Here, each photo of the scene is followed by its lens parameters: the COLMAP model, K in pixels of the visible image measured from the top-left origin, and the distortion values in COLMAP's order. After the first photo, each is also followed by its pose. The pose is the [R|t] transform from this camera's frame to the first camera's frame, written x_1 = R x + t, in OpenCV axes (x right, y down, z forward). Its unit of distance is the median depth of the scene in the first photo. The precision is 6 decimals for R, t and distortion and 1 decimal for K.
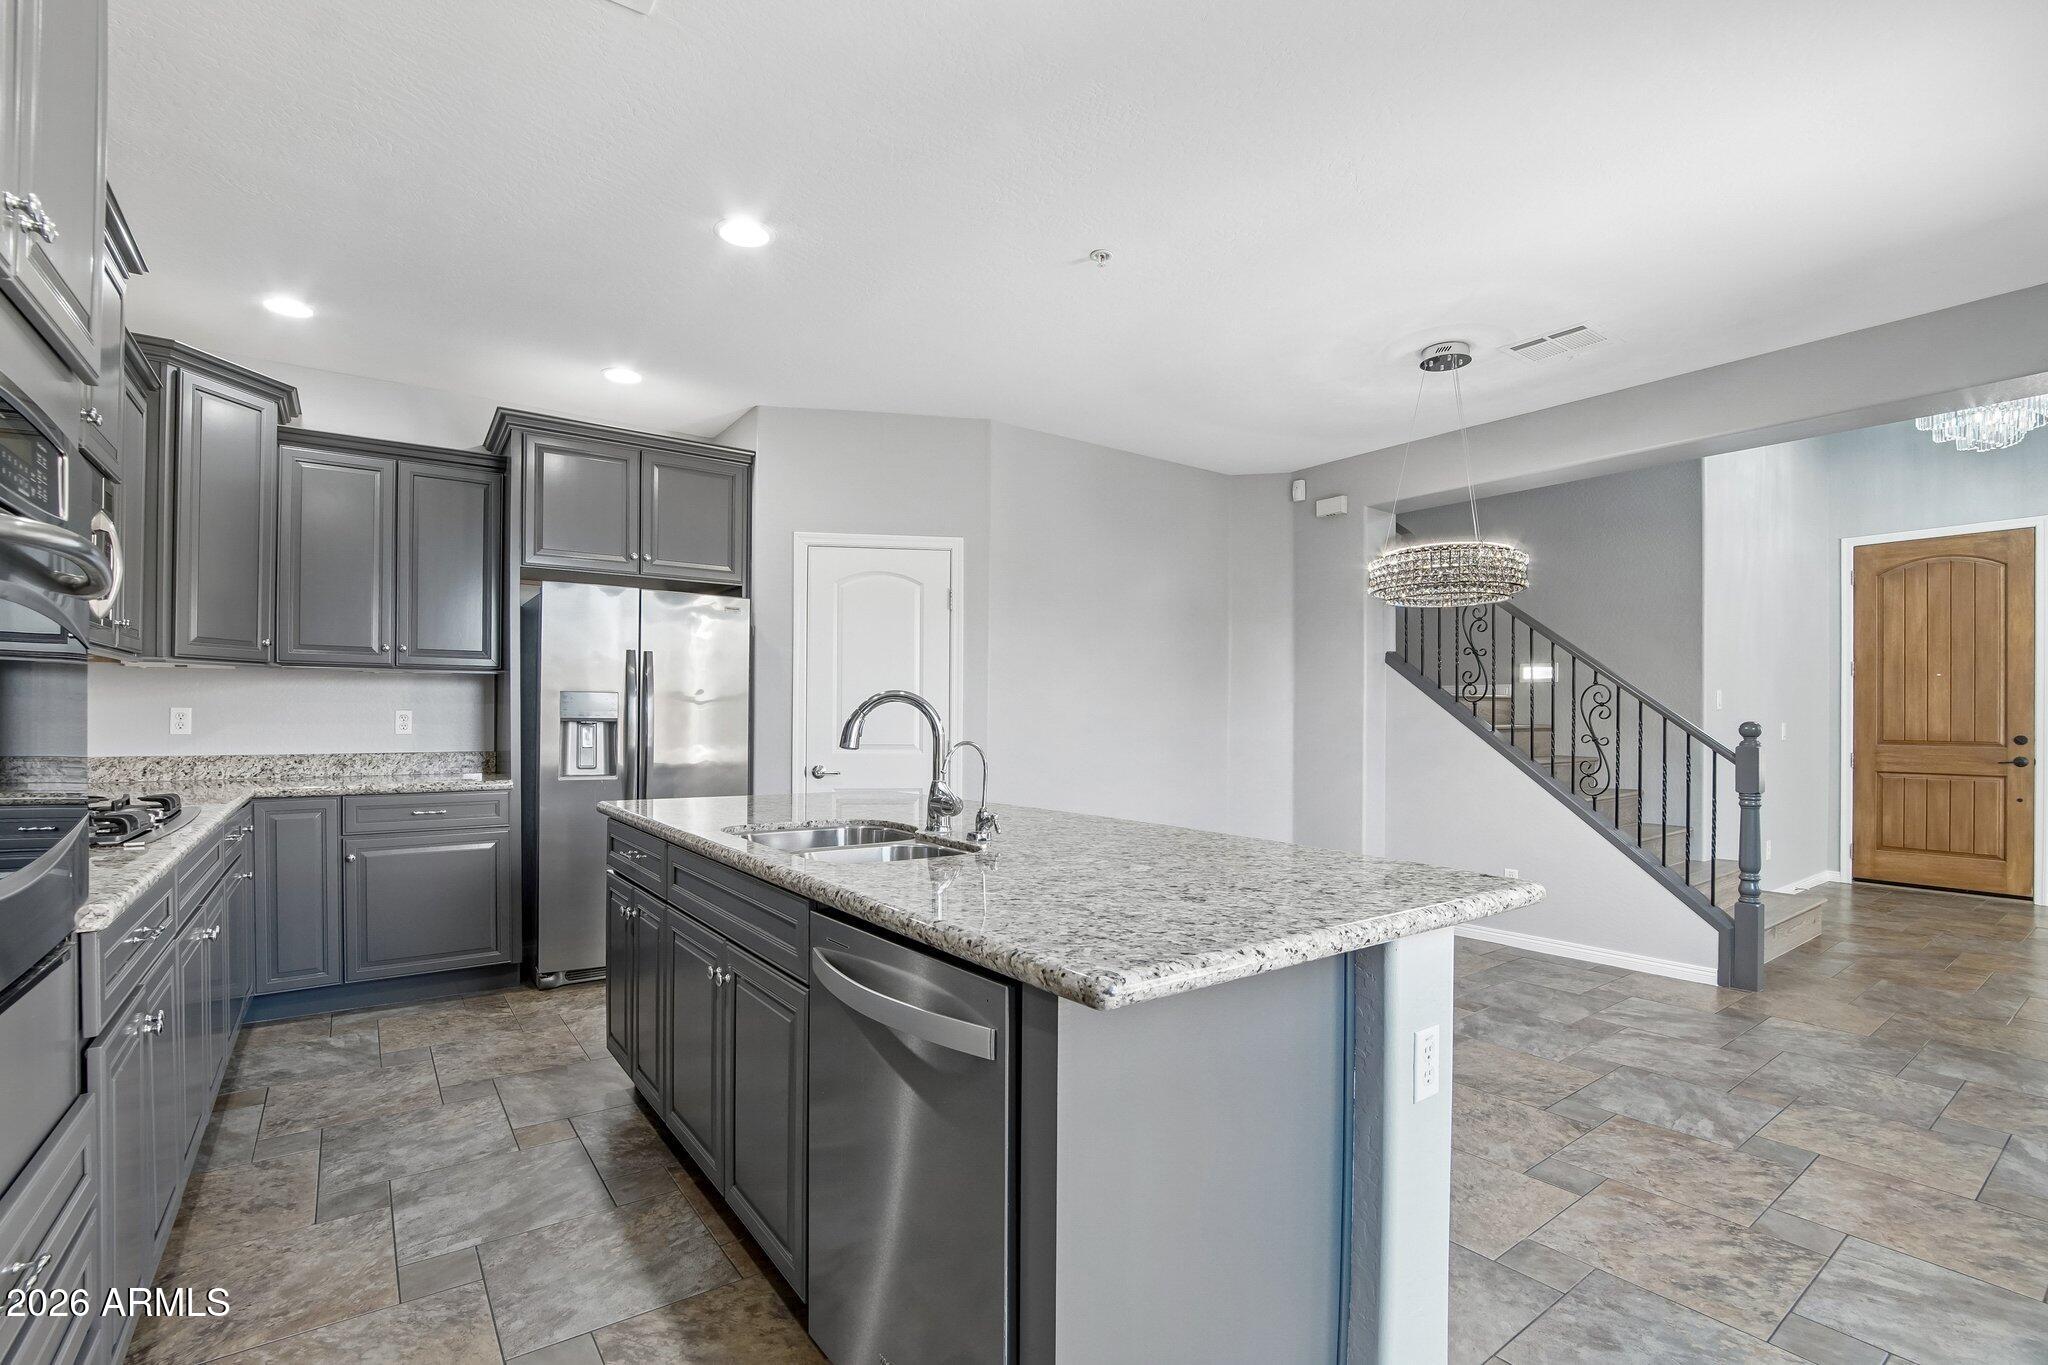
lens RADIAL K [[918.8, 0, 1012.3], [0, 918.8, 701.5], [0, 0, 1]] dist [-0.040980, 0.010403]
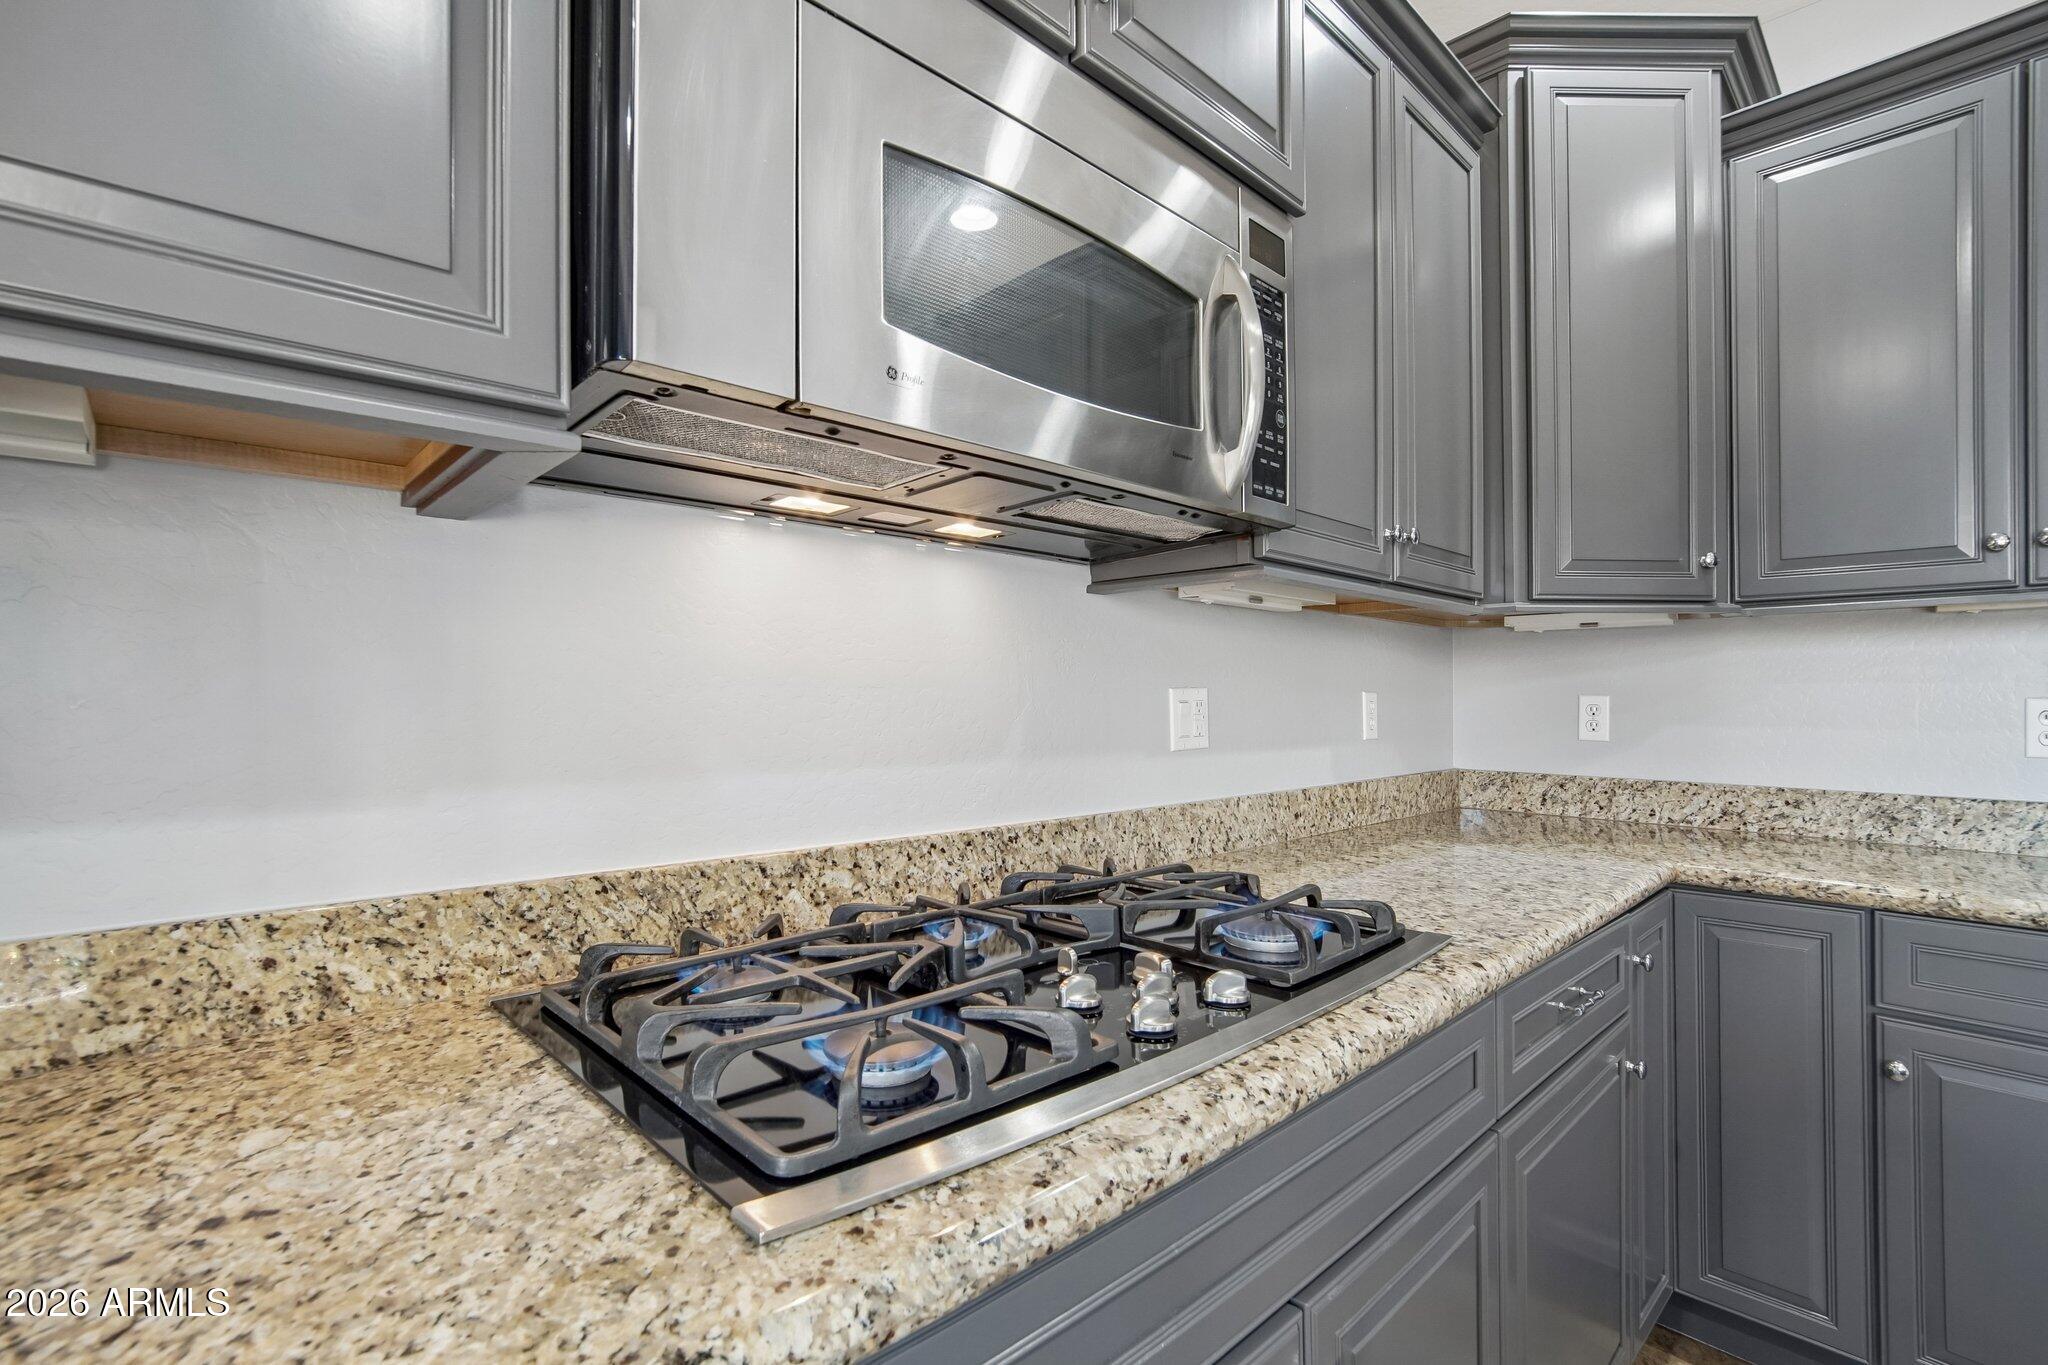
lens RADIAL K [[974.0, 0, 1020.9], [0, 974.0, 699.1], [0, 0, 1]] dist [-0.012832, -0.000282]
pose [[0.163371, -0.004433, -0.986555, -0.357669], [0.013411, 0.999907, -0.002272, 0.005747], [0.986473, -0.012859, 0.163416, 0.521299]]
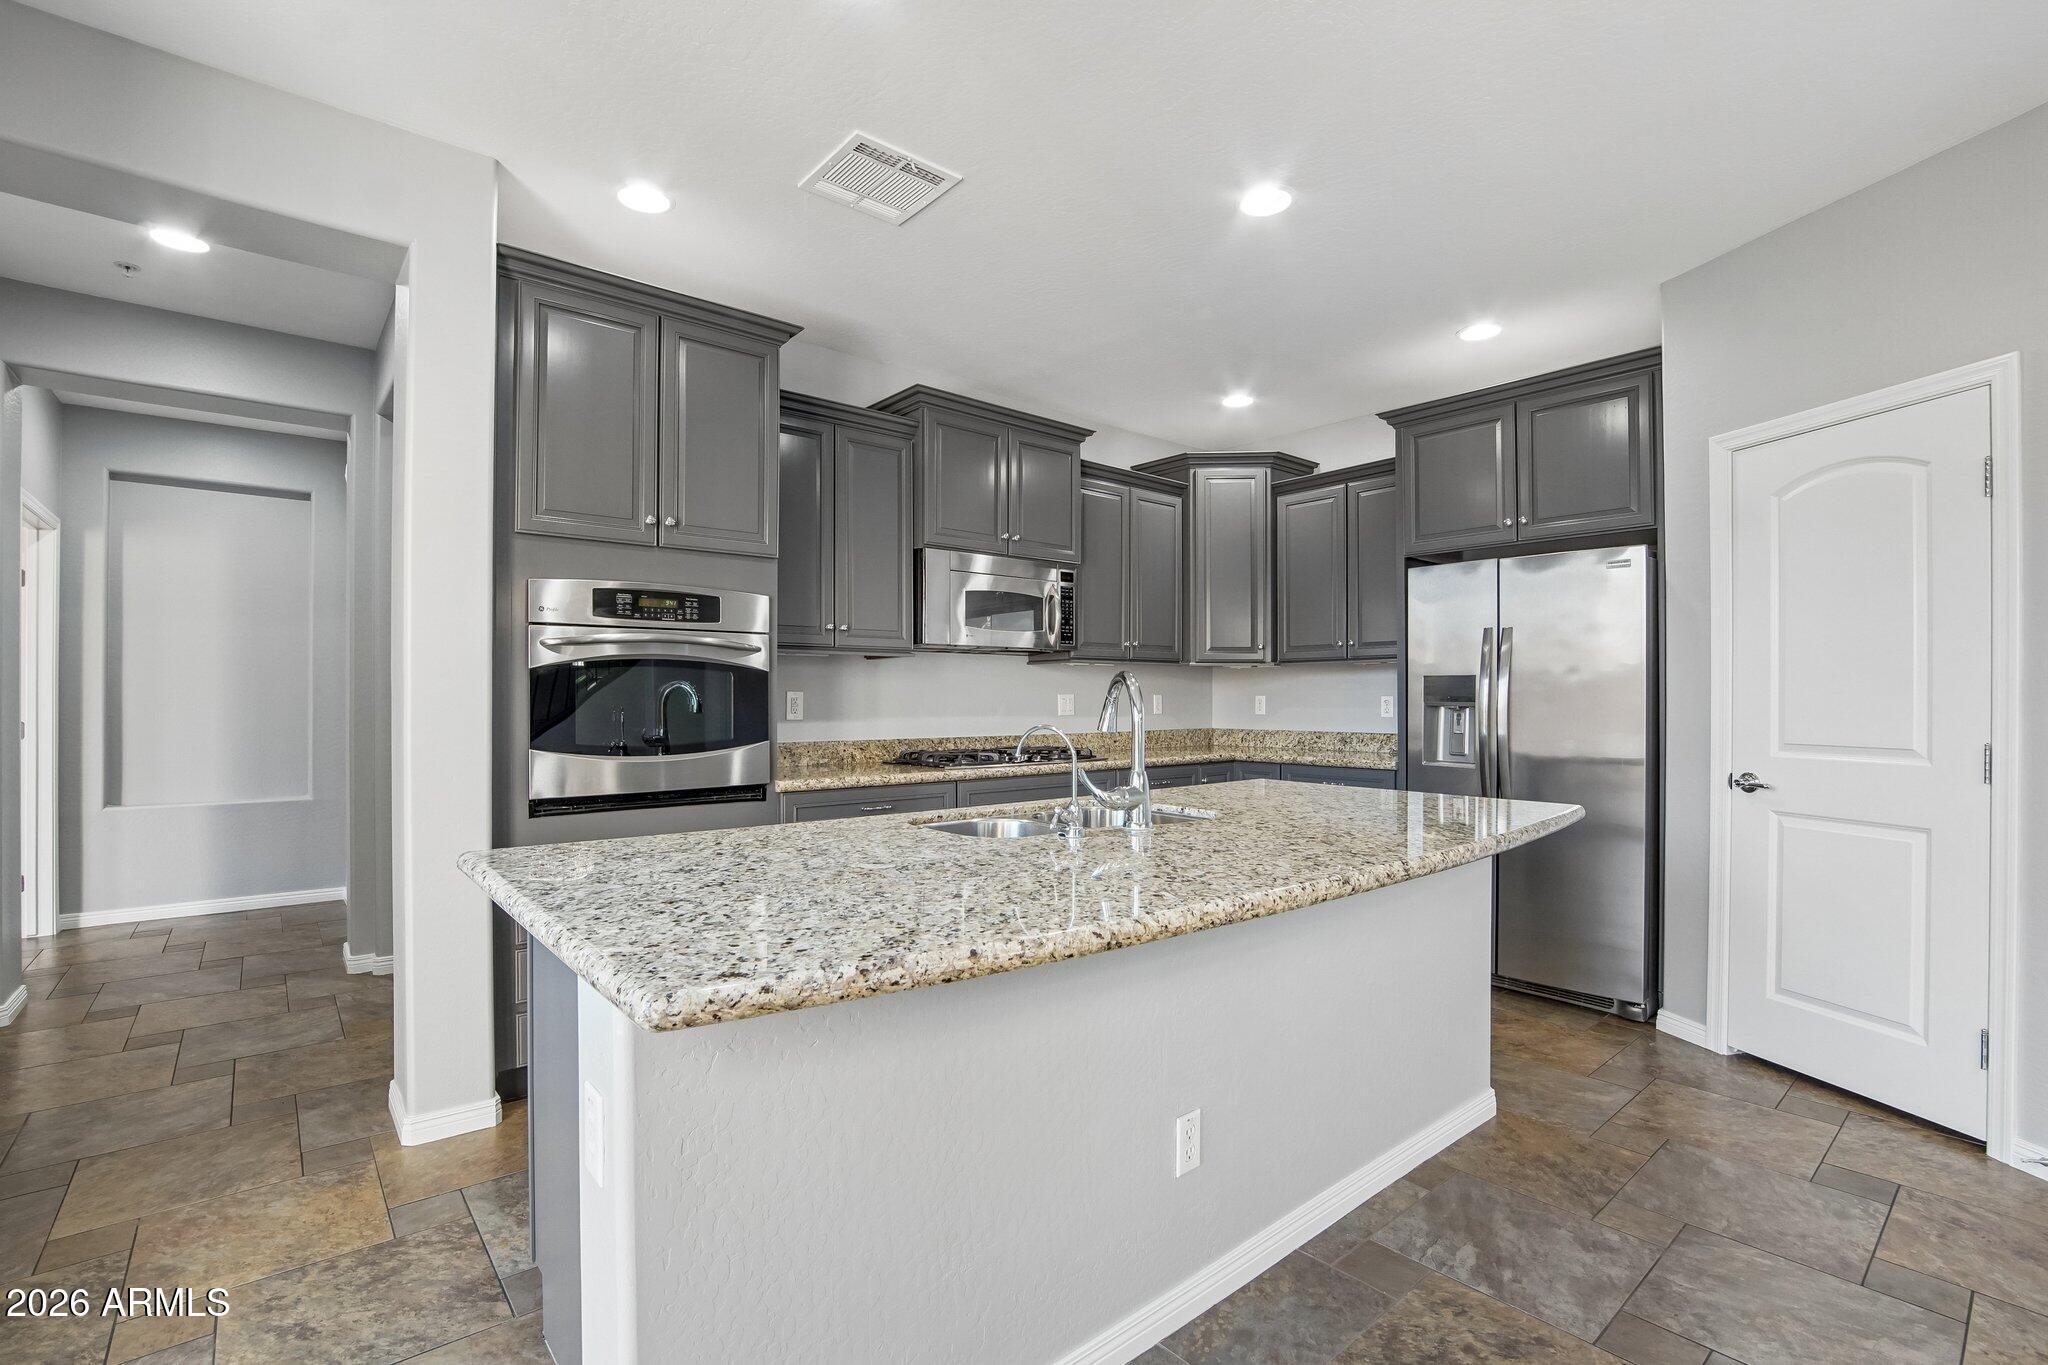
lens RADIAL K [[918.8, 0, 1012.3], [0, 918.8, 701.5], [0, 0, 1]] dist [-0.040980, 0.010403]
pose [[0.075838, -0.000845, -0.997120, 0.493069], [0.016592, 0.999862, 0.000415, 0.009068], [0.996982, -0.016576, 0.075842, 0.501310]]
